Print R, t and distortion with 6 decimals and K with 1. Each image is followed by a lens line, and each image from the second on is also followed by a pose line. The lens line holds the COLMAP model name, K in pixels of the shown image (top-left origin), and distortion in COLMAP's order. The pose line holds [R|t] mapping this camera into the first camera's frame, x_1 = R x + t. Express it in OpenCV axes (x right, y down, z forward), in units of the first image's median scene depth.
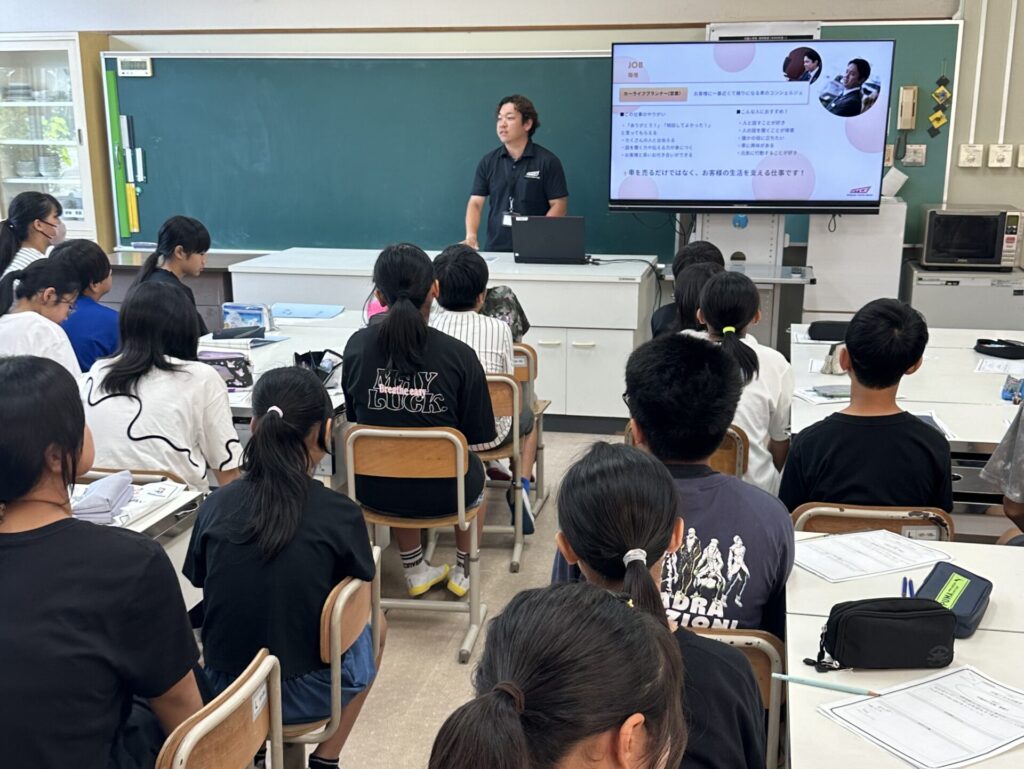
lens RADIAL K [[1219.9, 0, 512.5], [0, 1219.9, 385.7], [0, 0, 1]] dist [0.061400, 0.000000]
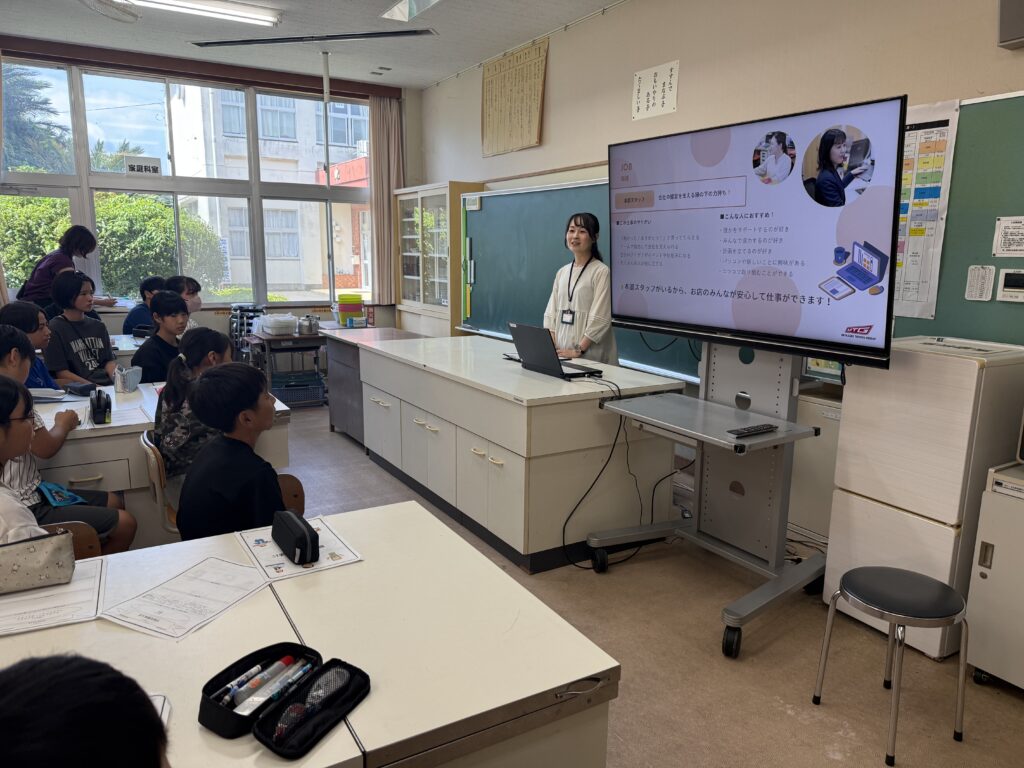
lens RADIAL K [[731.1, 0, 515.4], [0, 731.1, 384.4], [0, 0, 1]] dist [-0.005052, -0.004119]
pose [[0.646793, 0.145374, -0.748682, 0.462857], [-0.180193, 0.983001, 0.035203, -0.110118], [0.741073, 0.112138, 0.661994, 0.601975]]
